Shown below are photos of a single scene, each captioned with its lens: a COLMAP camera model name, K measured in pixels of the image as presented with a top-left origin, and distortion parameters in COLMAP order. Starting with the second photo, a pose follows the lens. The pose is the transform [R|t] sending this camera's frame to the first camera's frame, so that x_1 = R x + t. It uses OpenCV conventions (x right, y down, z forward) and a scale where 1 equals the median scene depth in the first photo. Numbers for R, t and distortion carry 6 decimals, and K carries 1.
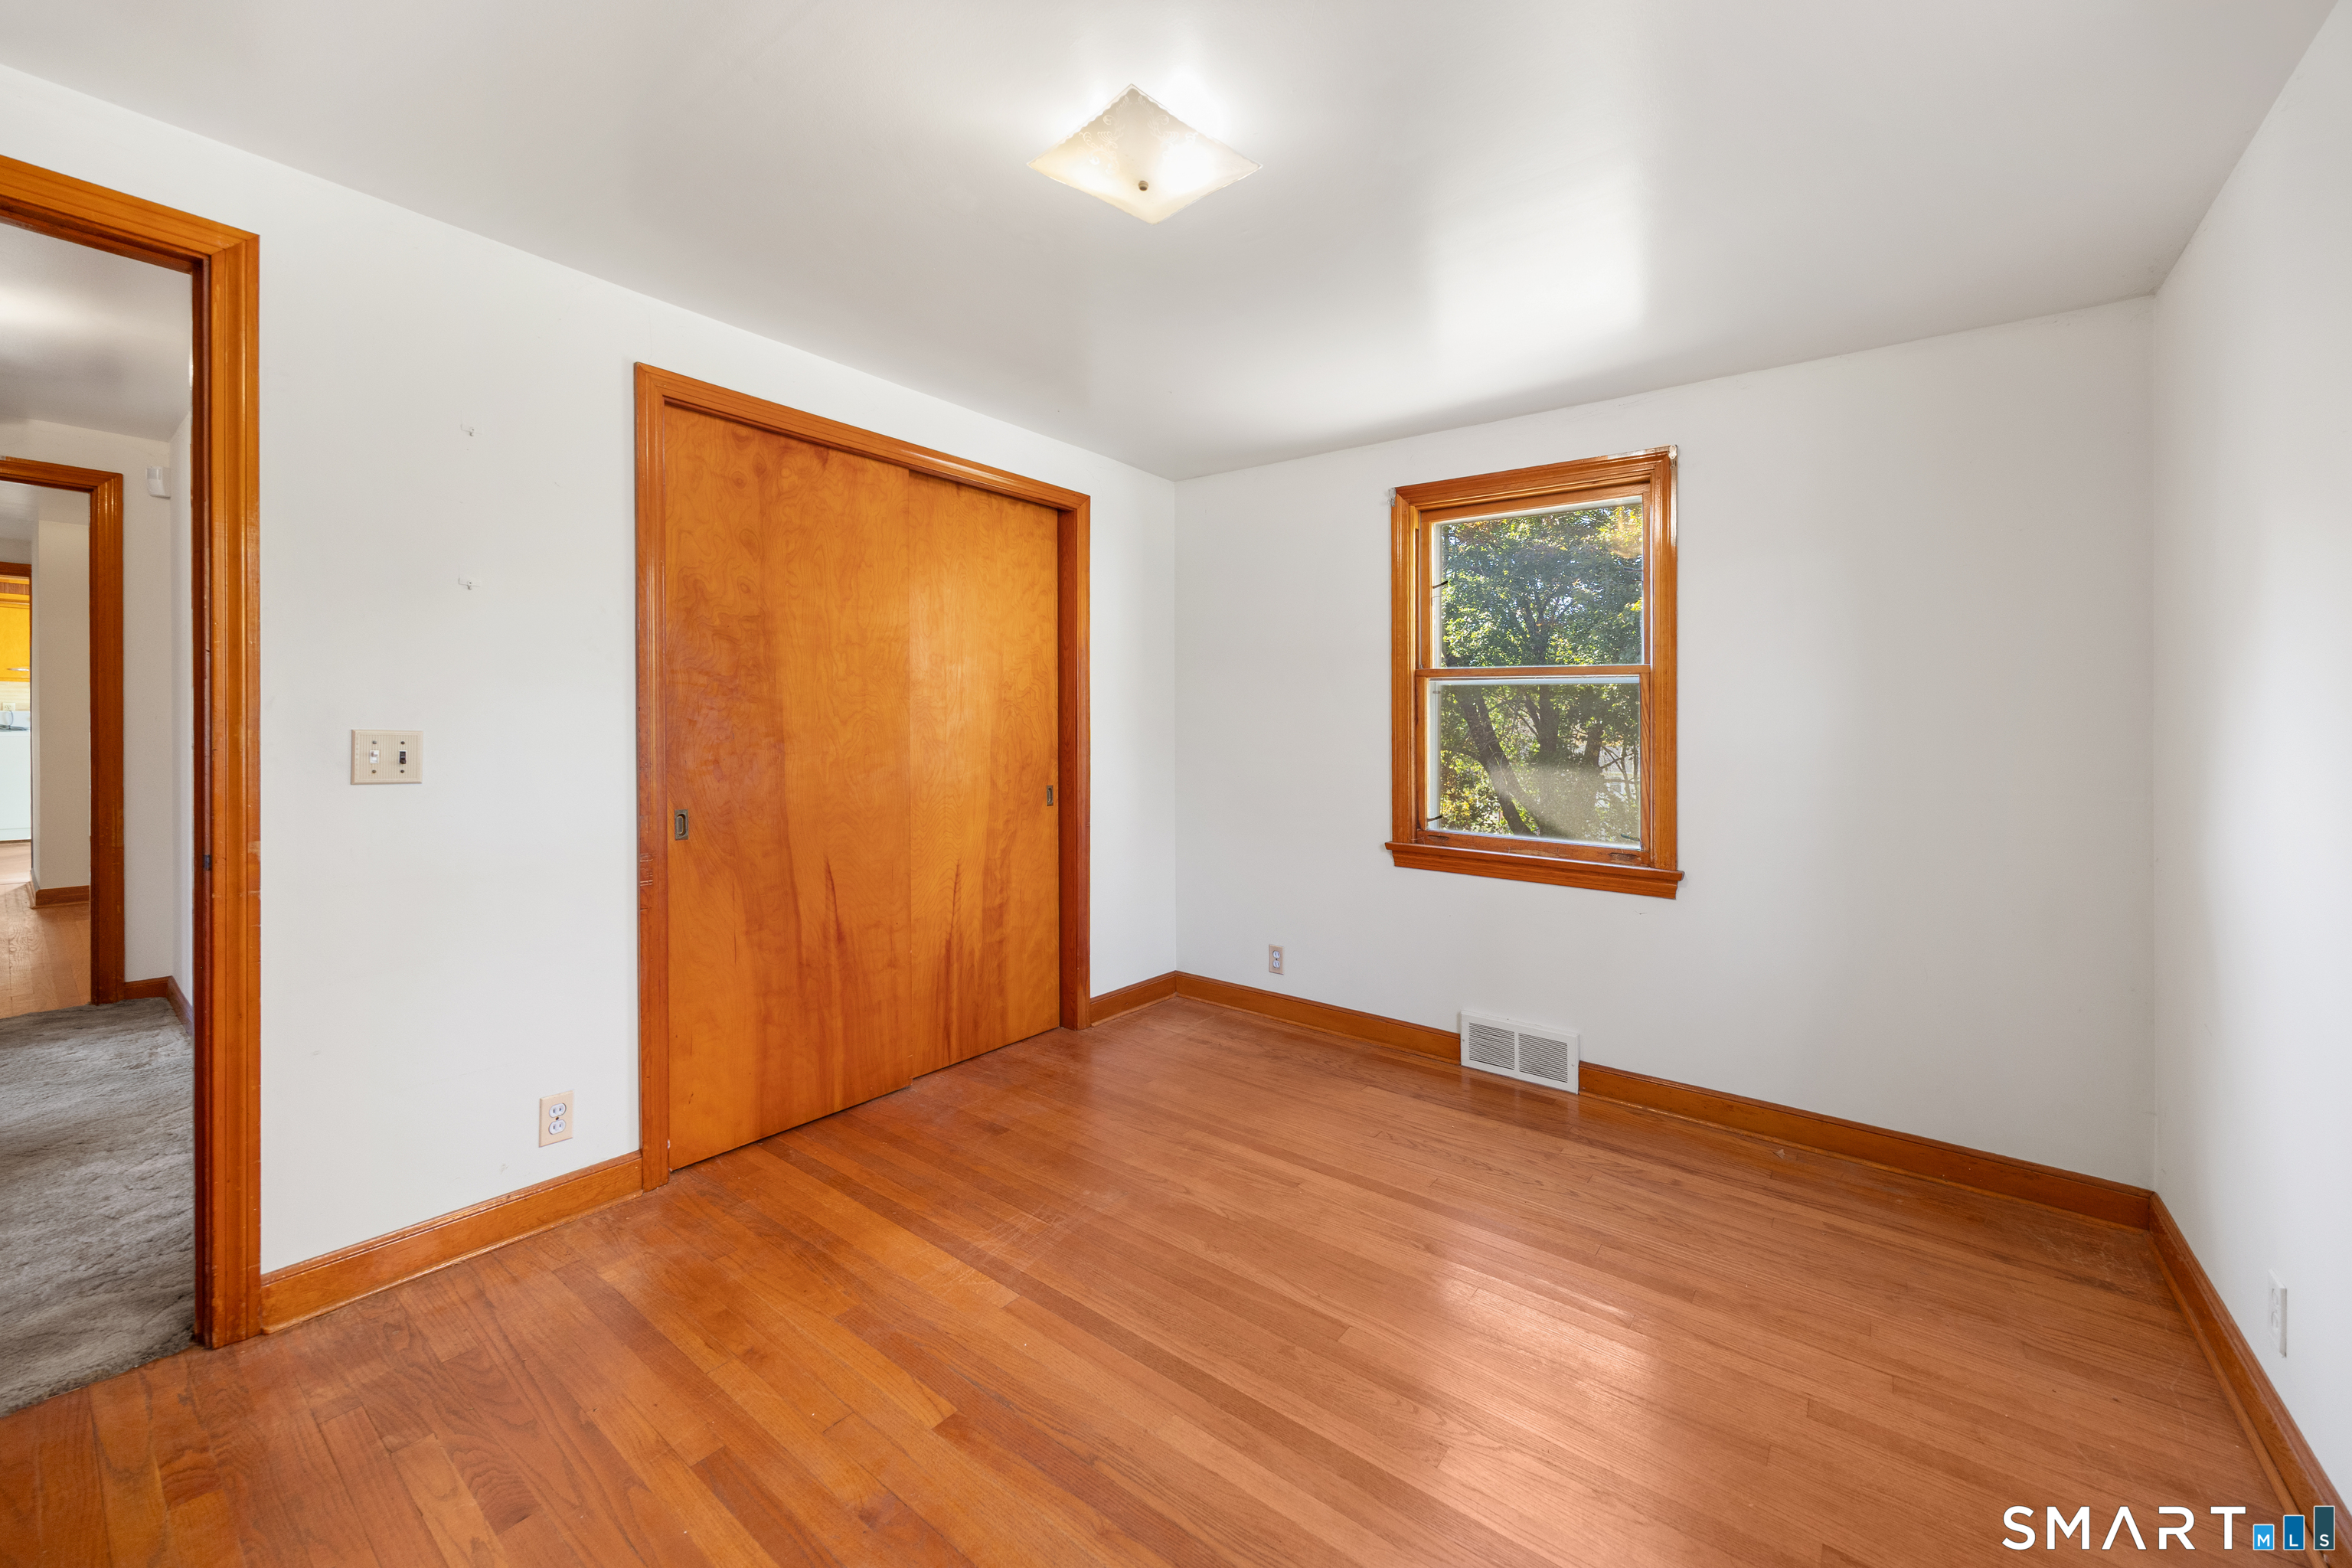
lens RADIAL K [[914.6, 0, 1177.5], [0, 914.6, 725.9], [0, 0, 1]] dist [0.000487, 0.000102]
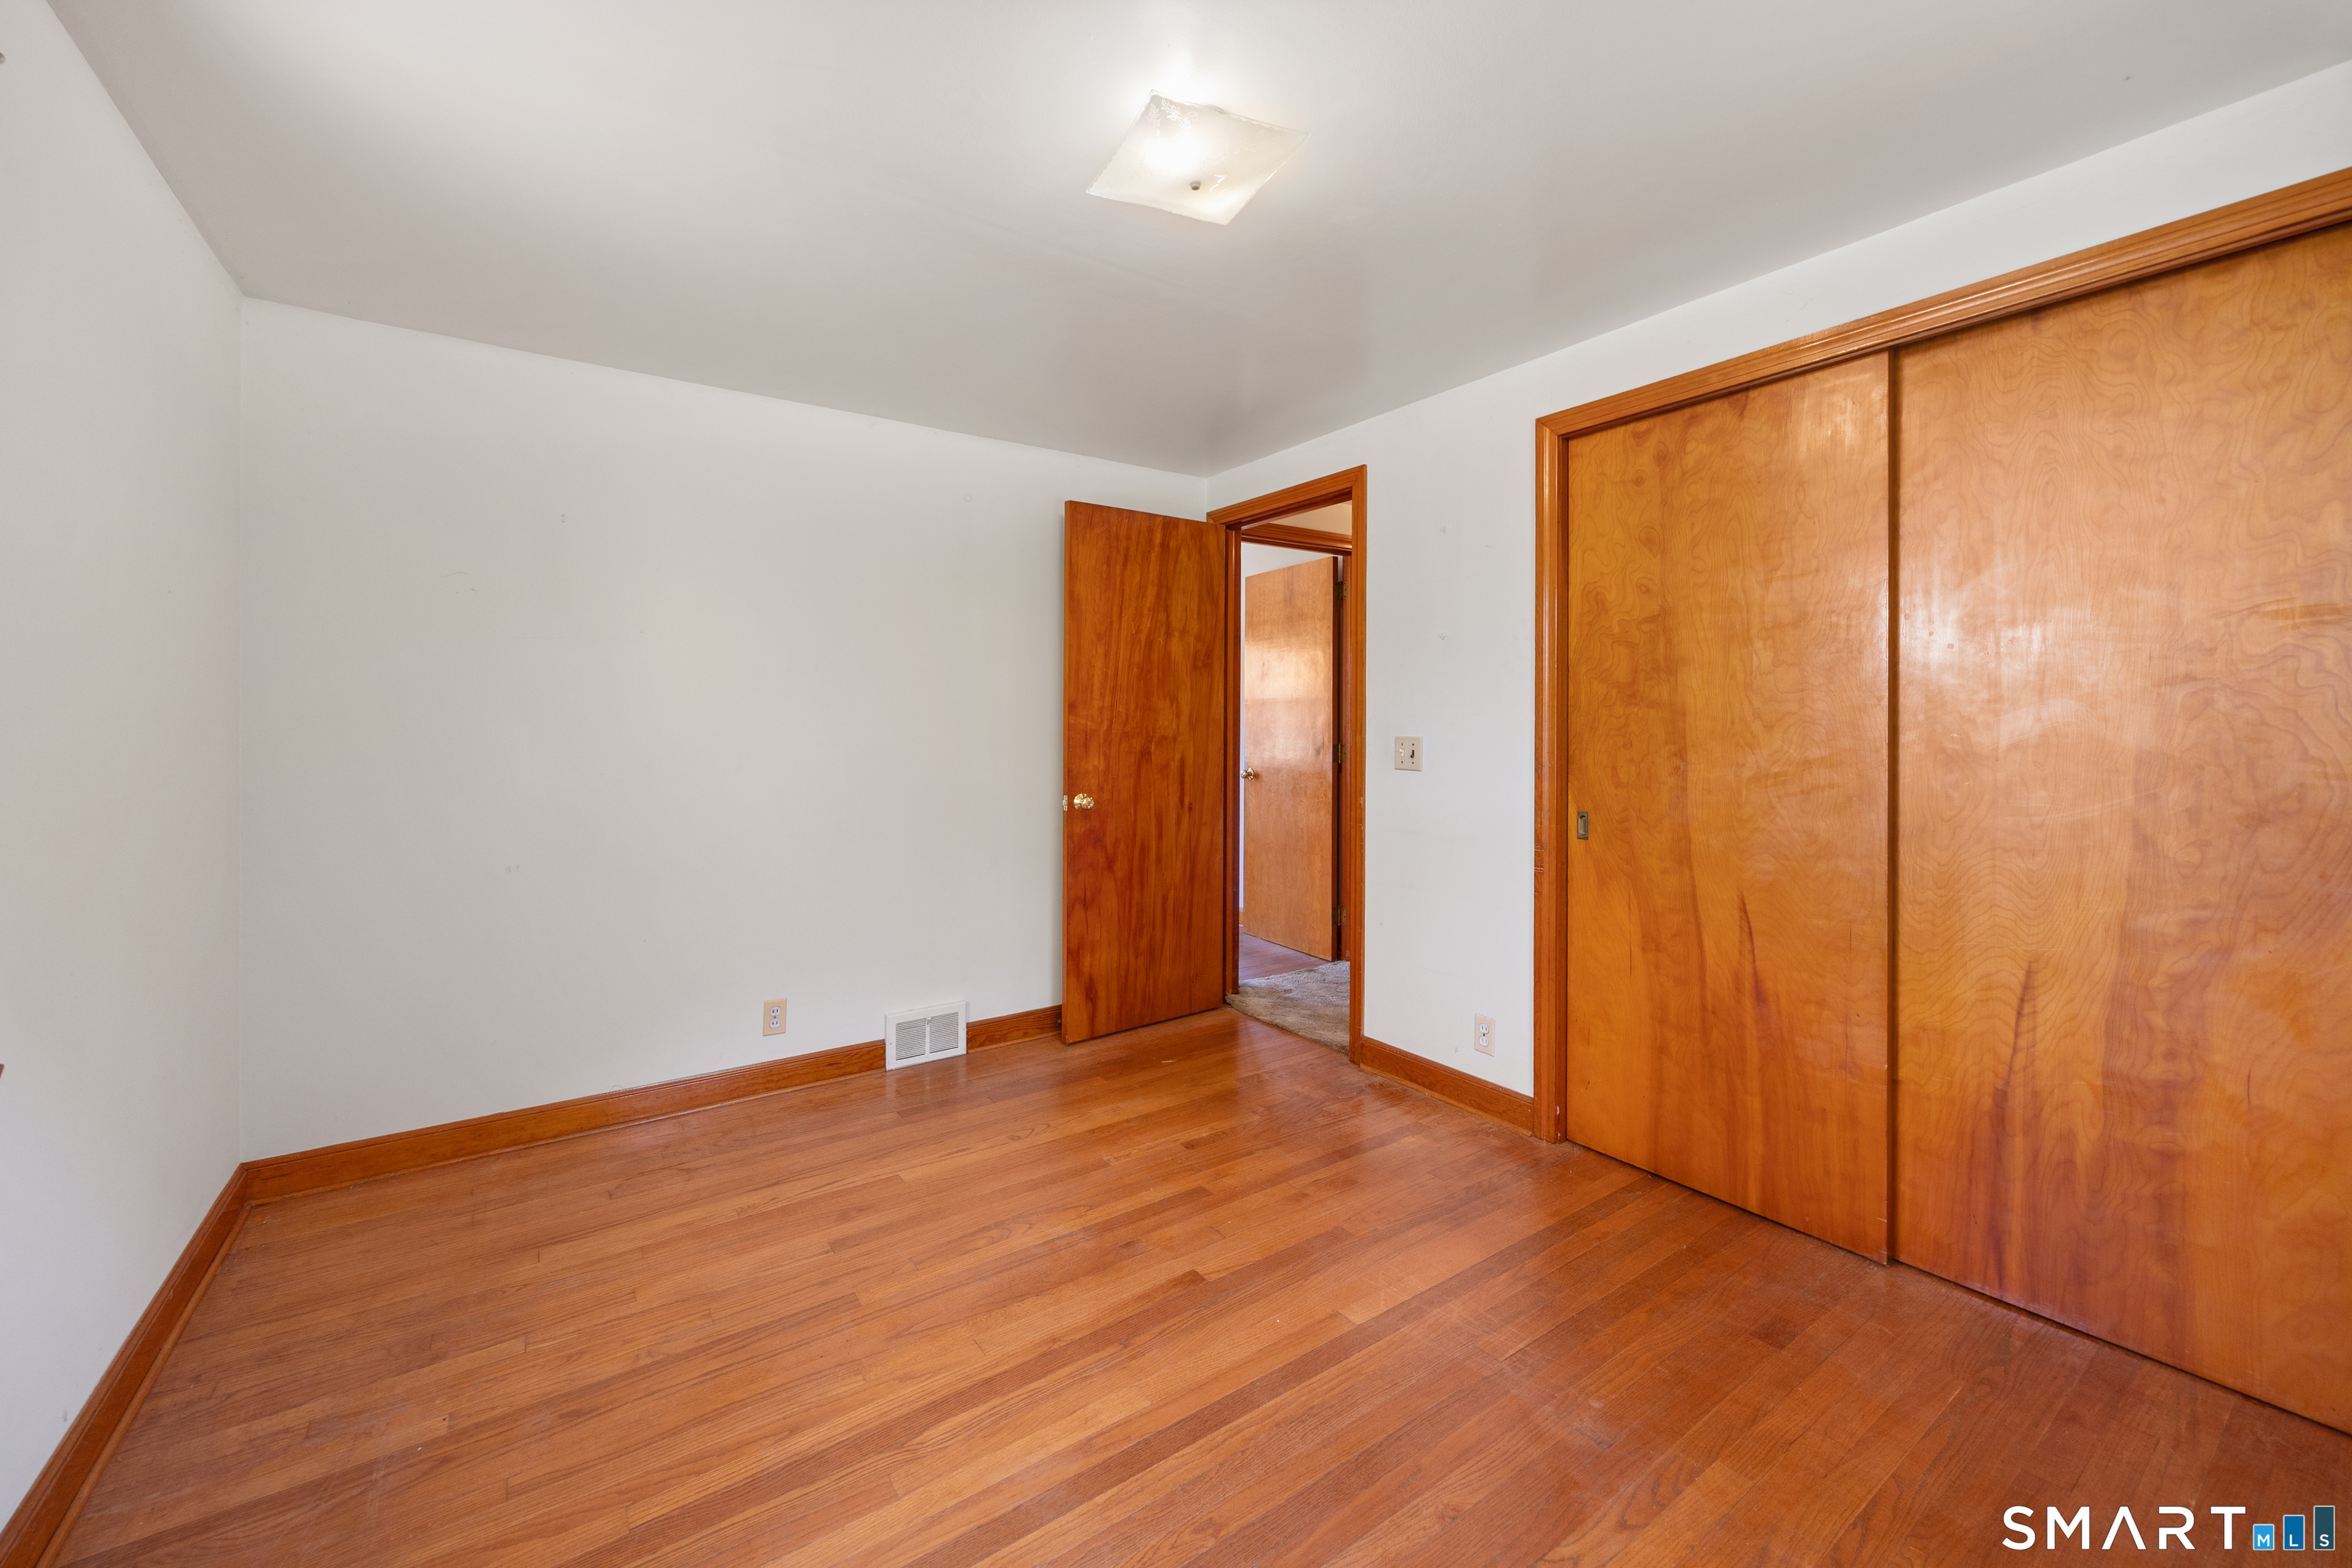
lens RADIAL K [[920.7, 0, 1174.7], [0, 920.7, 745.5], [0, 0, 1]] dist [-0.000200, 0.000020]
pose [[-0.291991, 0.004800, -0.956409, 0.585039], [-0.002378, 0.999981, 0.005744, 0.008941], [0.956418, 0.003952, -0.291974, 0.800230]]
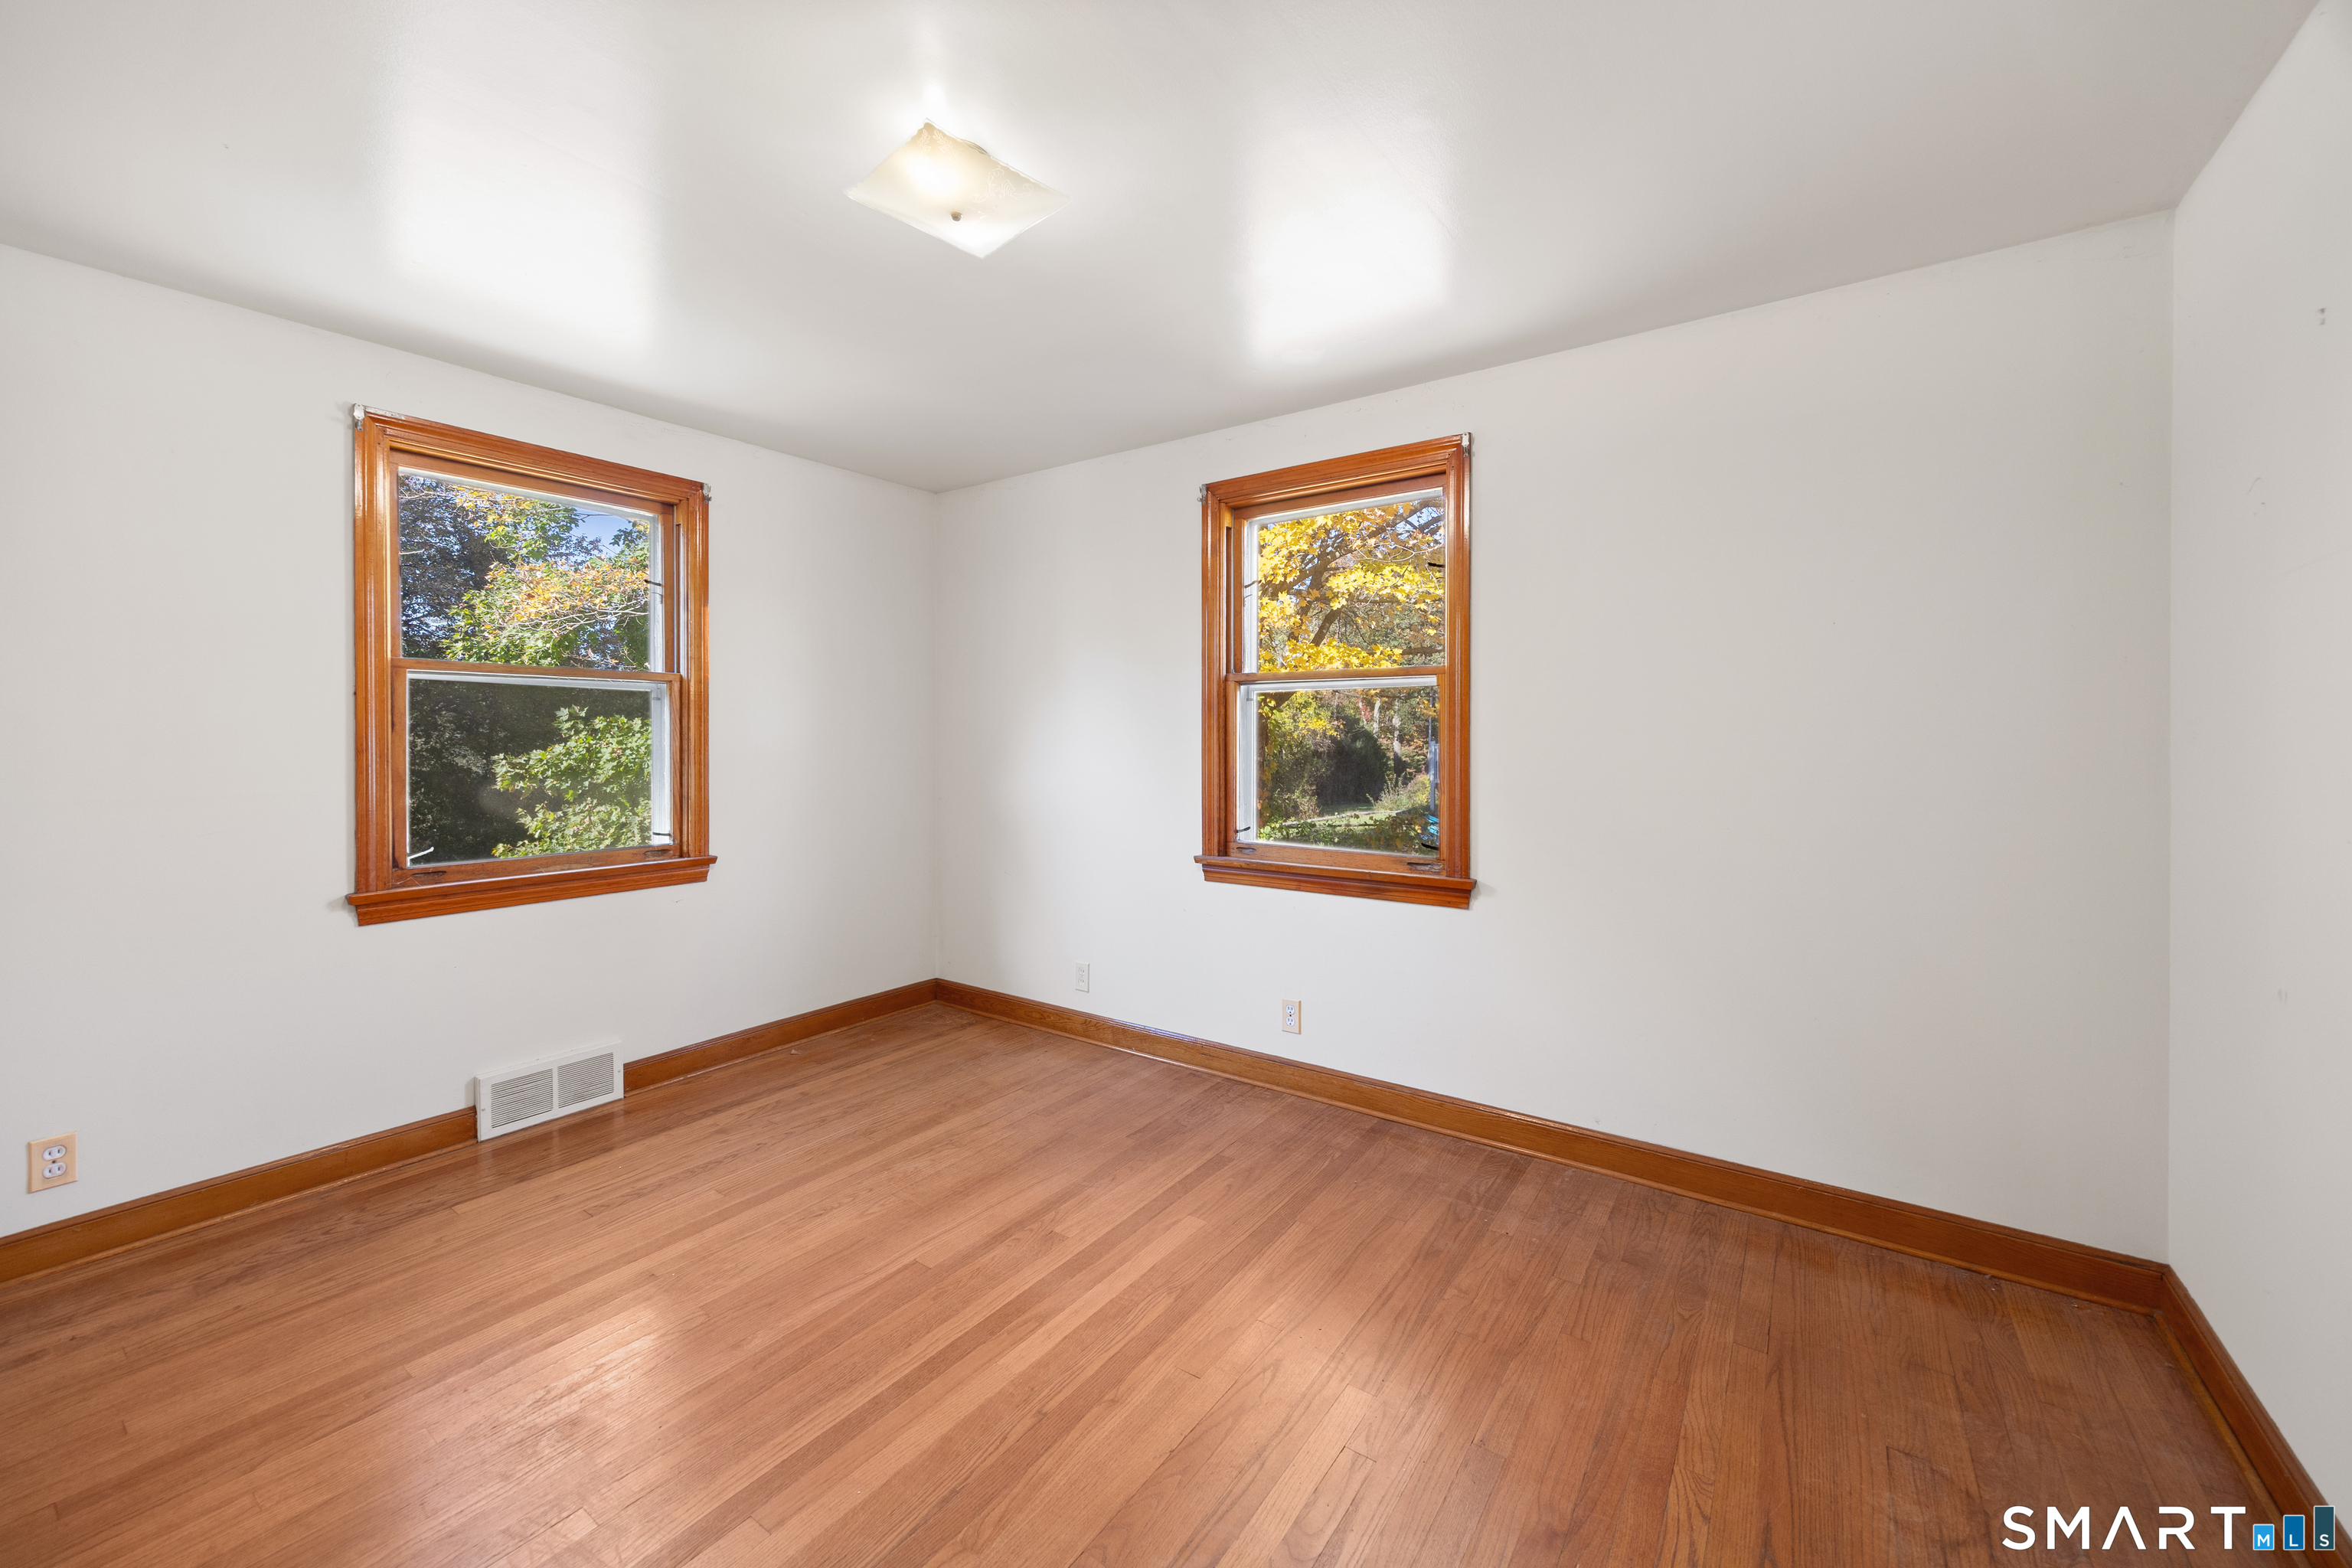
lens RADIAL K [[914.6, 0, 1177.5], [0, 914.6, 725.9], [0, 0, 1]] dist [0.000487, 0.000102]
pose [[-0.045942, -0.010613, 0.998888, -0.671605], [0.000606, 0.999943, 0.010652, -0.016852], [-0.998944, 0.001095, -0.045933, 0.503966]]
